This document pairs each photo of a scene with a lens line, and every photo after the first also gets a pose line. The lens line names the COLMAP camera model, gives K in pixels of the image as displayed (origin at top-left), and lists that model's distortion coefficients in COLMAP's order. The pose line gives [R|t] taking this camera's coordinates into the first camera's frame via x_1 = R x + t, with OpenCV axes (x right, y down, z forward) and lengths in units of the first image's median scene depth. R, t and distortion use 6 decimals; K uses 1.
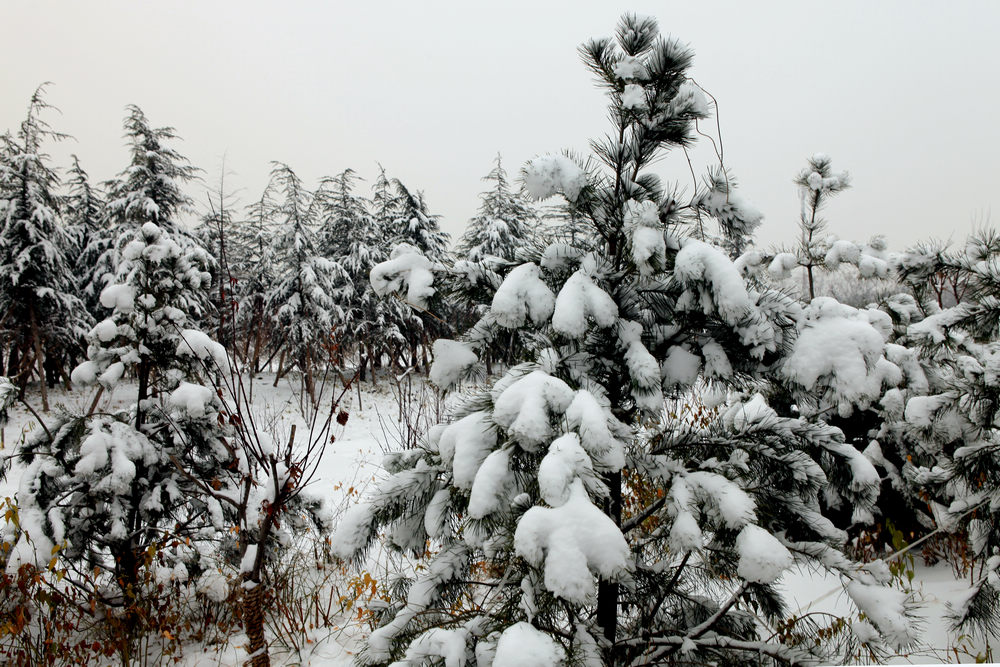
lens RADIAL K [[851.1, 0, 500.0], [0, 851.1, 333.5], [0, 0, 1]] dist [-0.102197, 0.134059]
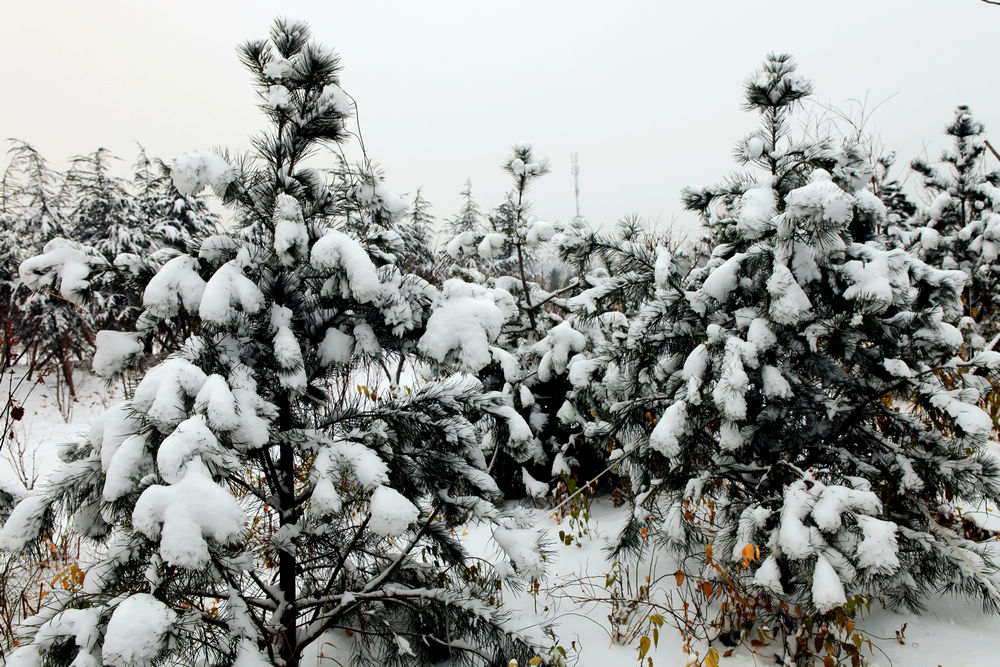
lens RADIAL K [[829.9, 0, 500.0], [0, 829.9, 333.5], [0, 0, 1]] dist [-0.100789, 0.122559]
pose [[0.965682, -0.044959, 0.255807, 0.137328], [0.037458, 0.998716, 0.034119, -0.005618], [-0.257012, -0.023366, 0.966126, -0.077187]]
